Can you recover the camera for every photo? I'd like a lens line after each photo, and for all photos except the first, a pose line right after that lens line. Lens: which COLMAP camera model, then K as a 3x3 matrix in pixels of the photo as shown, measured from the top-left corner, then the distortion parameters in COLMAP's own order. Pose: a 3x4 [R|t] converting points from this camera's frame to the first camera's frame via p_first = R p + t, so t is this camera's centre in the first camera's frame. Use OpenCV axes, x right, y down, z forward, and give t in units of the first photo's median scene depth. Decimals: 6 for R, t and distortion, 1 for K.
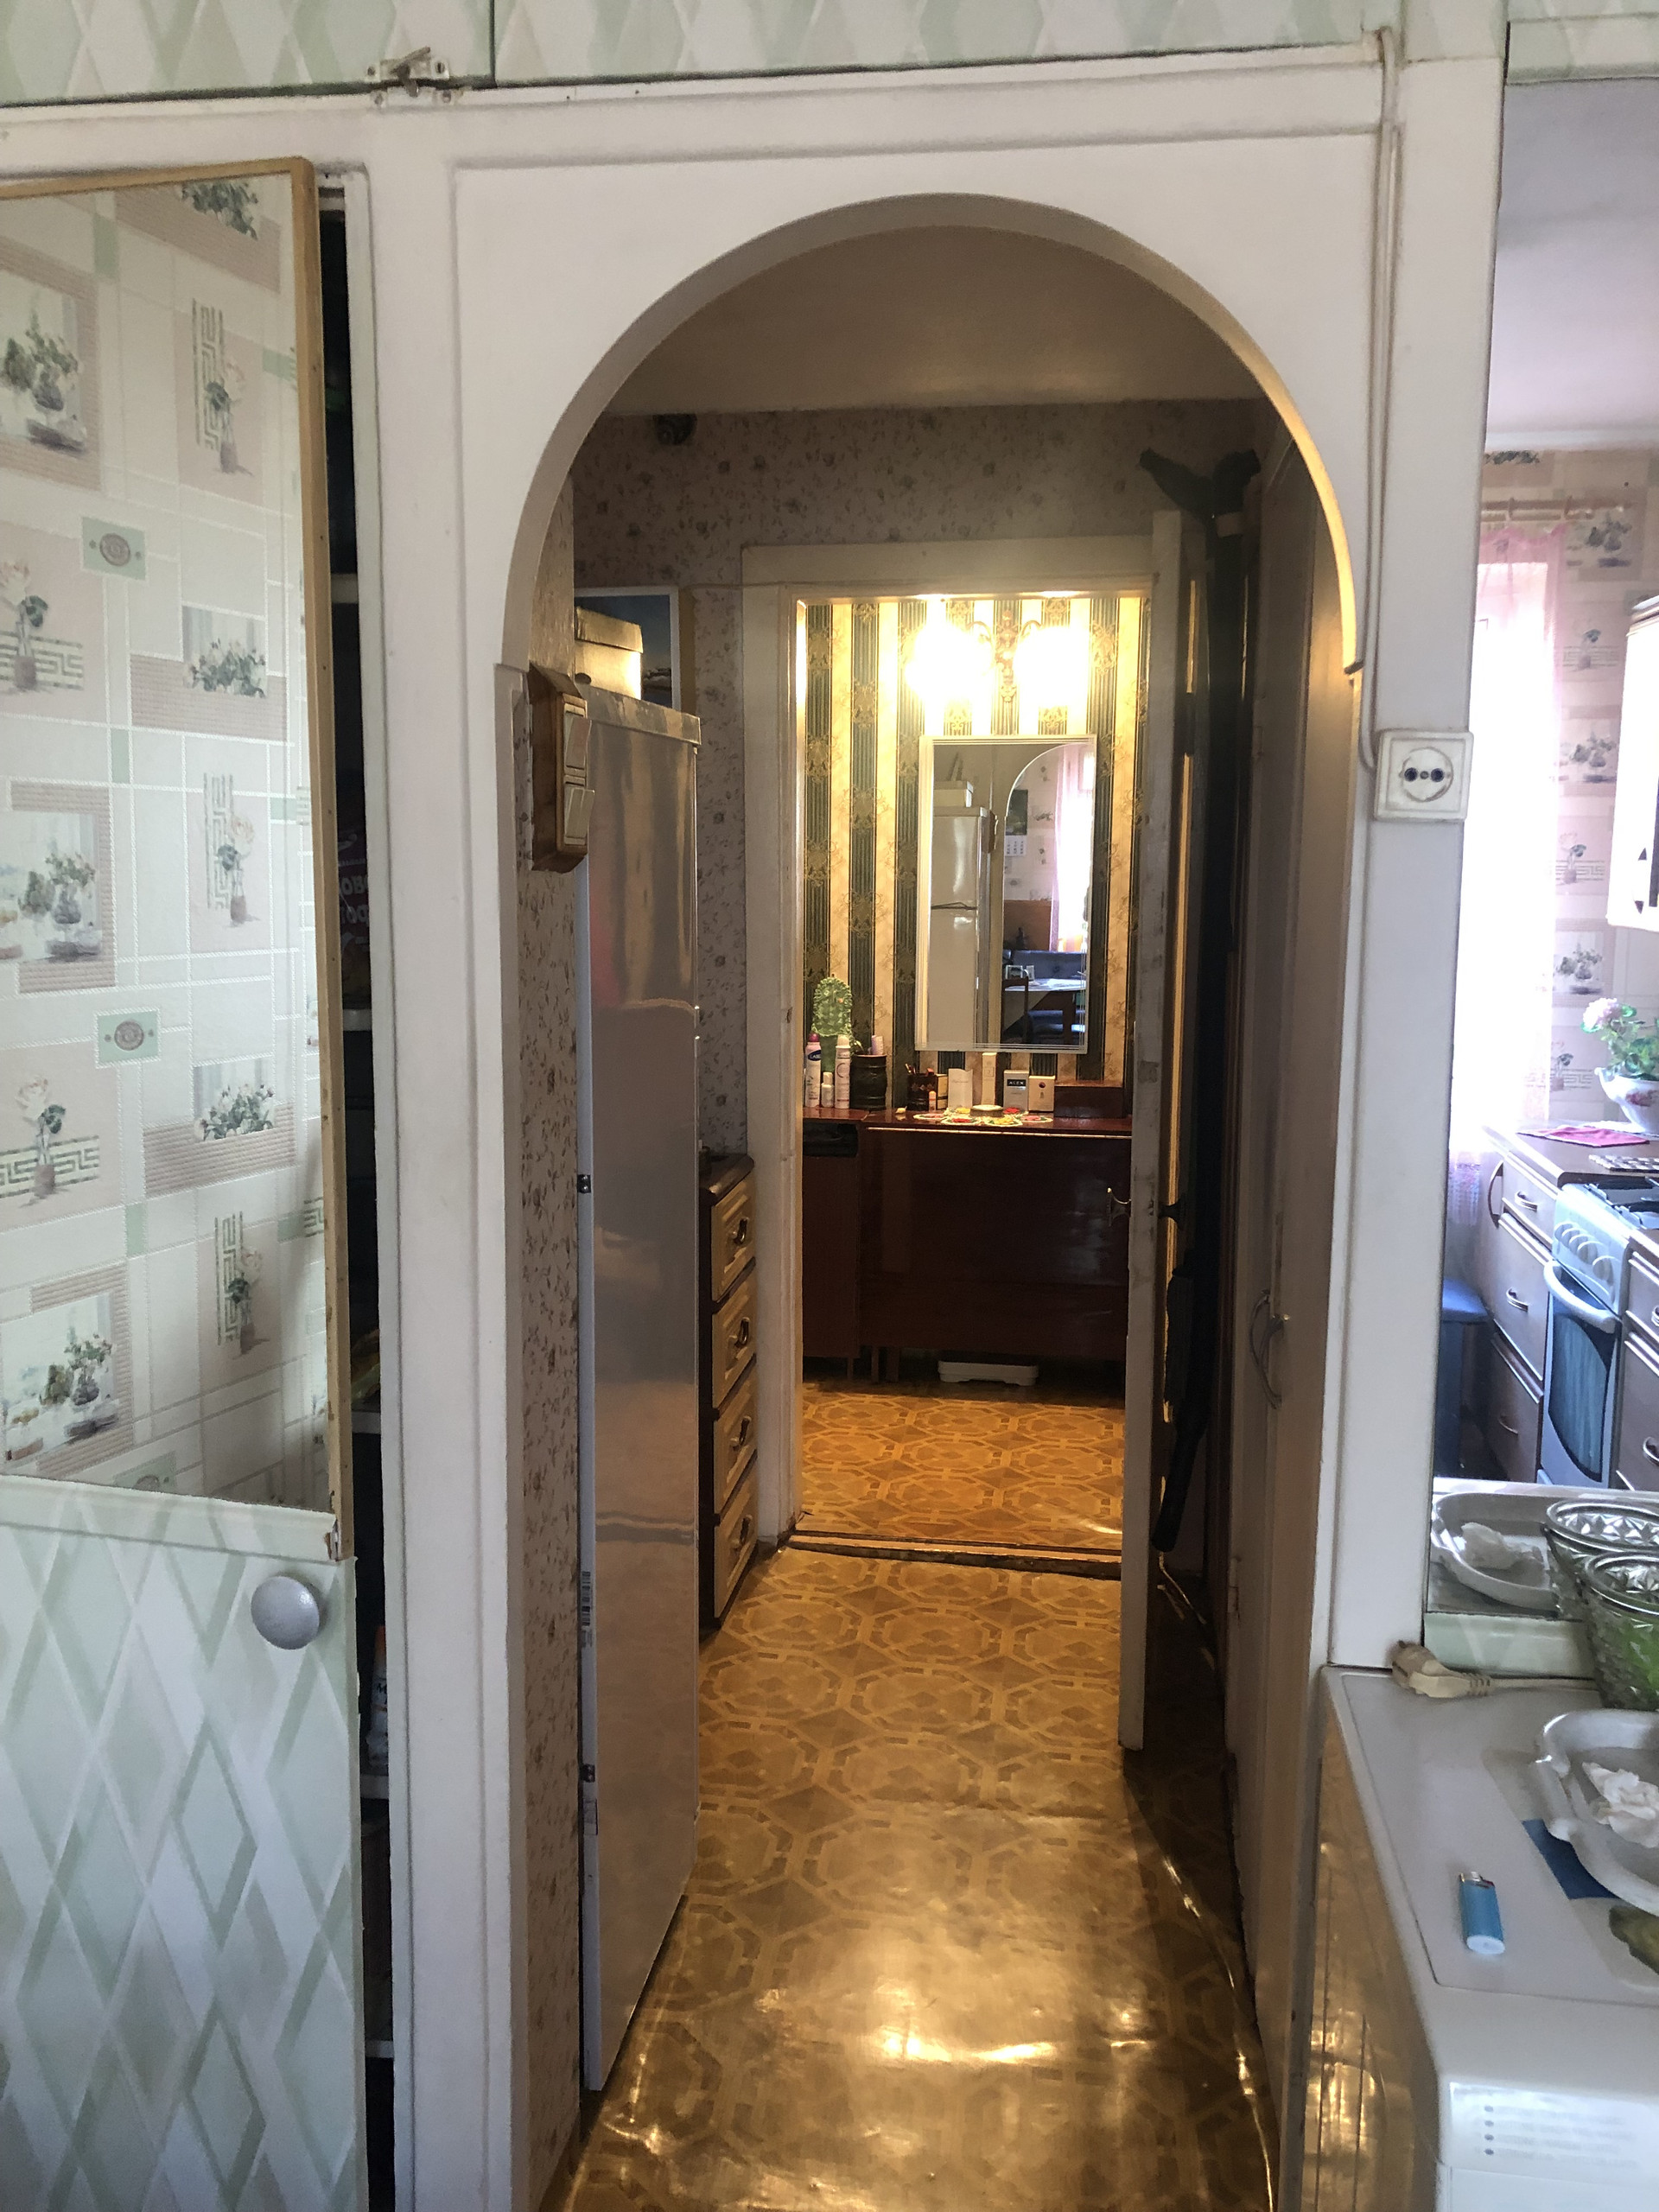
lens RADIAL K [[1815.0, 0, 836.4], [0, 1815.0, 1093.8], [0, 0, 1]] dist [0.028945, -0.000475]
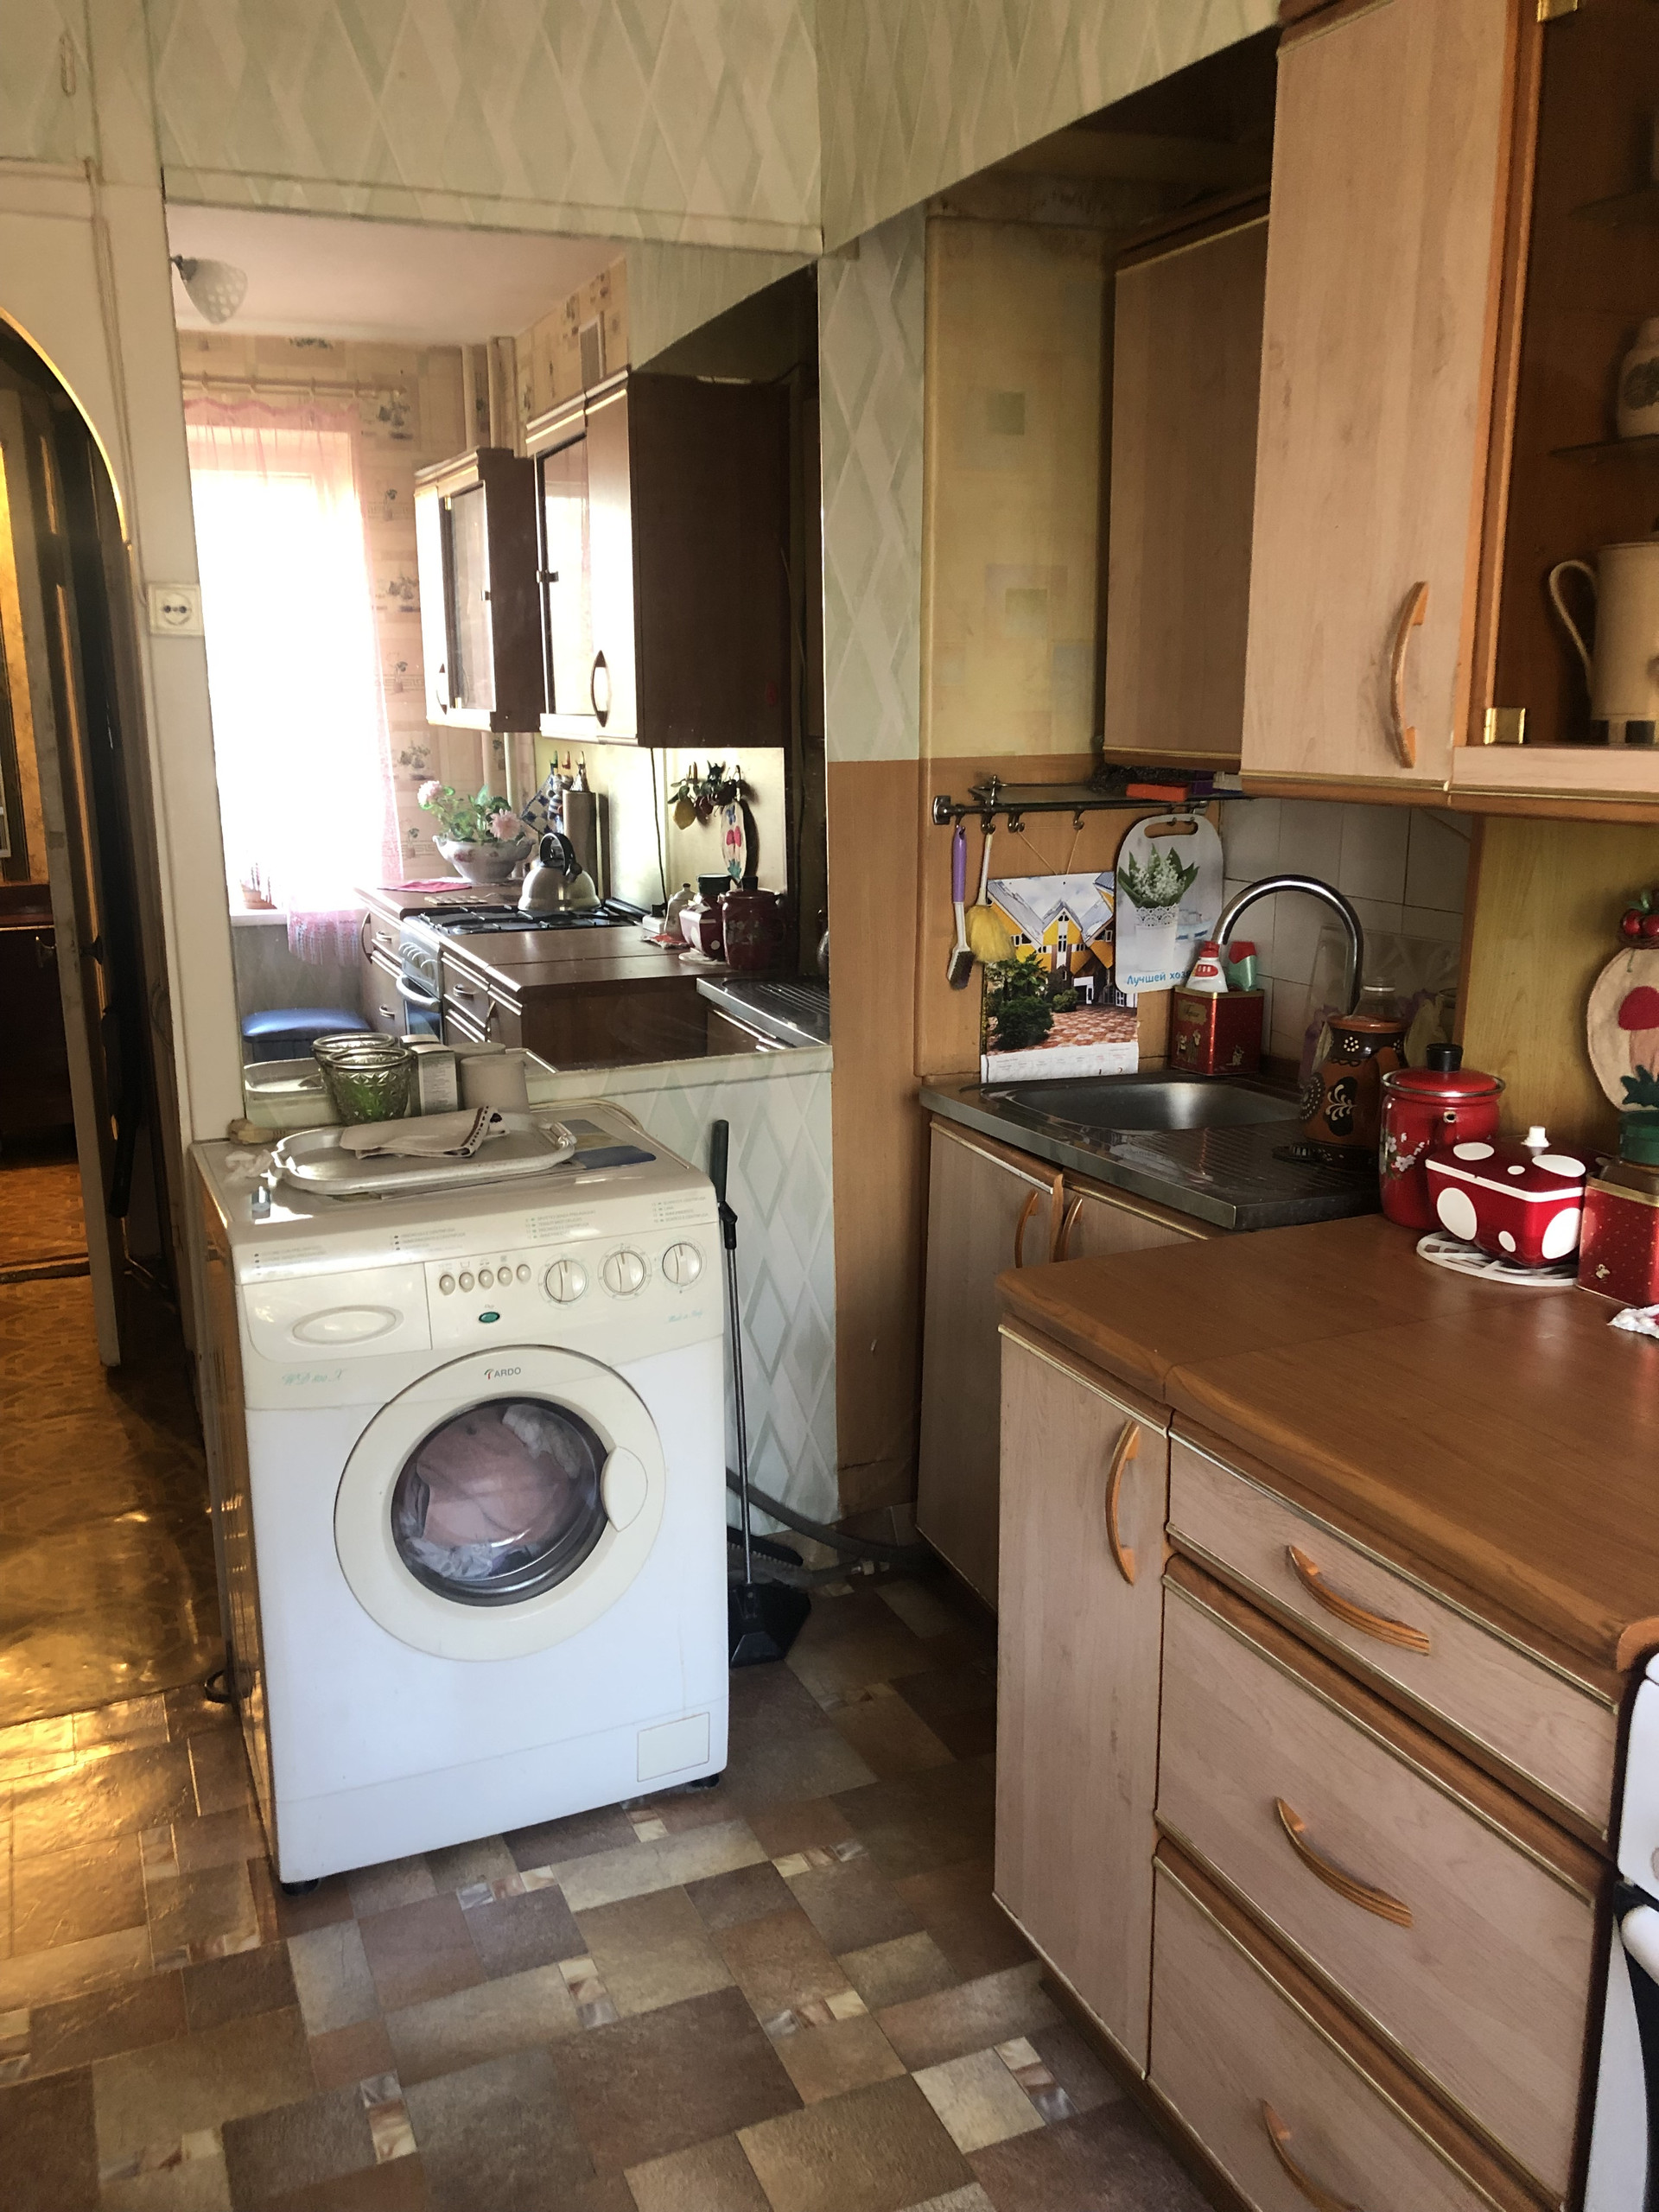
lens RADIAL K [[1815.0, 0, 836.4], [0, 1815.0, 1093.8], [0, 0, 1]] dist [0.028945, -0.000475]
pose [[0.847690, -0.132180, 0.513760, -0.034153], [0.084733, 0.989764, 0.114838, 0.046819], [-0.523681, -0.053815, 0.850213, -0.287824]]
